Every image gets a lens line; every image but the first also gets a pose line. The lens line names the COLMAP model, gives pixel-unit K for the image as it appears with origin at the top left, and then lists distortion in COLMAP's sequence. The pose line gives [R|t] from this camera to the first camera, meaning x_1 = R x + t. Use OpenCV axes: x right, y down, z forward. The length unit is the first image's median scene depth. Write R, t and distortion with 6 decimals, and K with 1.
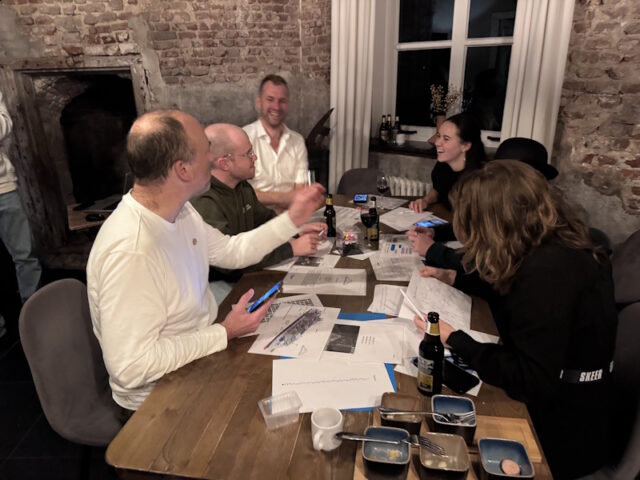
lens RADIAL K [[454.3, 0, 320.2], [0, 454.3, 240.6], [0, 0, 1]] dist [-0.009452, -0.007875]
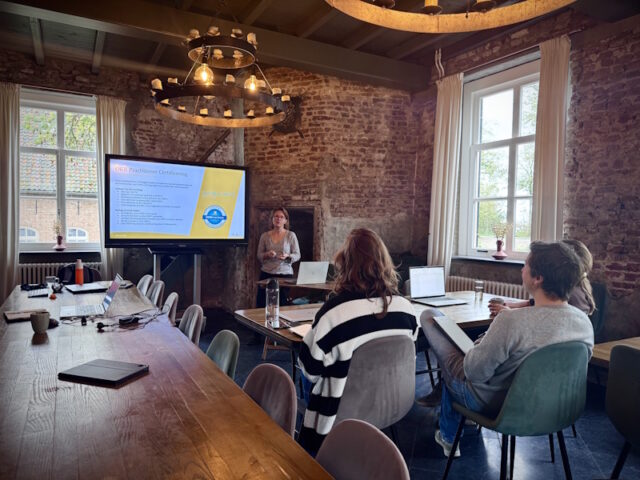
lens RADIAL K [[454.3, 0, 319.6], [0, 454.3, 241.3], [0, 0, 1]] dist [-0.009452, -0.007875]
pose [[0.956493, 0.044160, -0.288395, 0.127226], [-0.132792, 0.946050, -0.295559, 0.275226], [0.259784, 0.320997, 0.910754, -0.592873]]
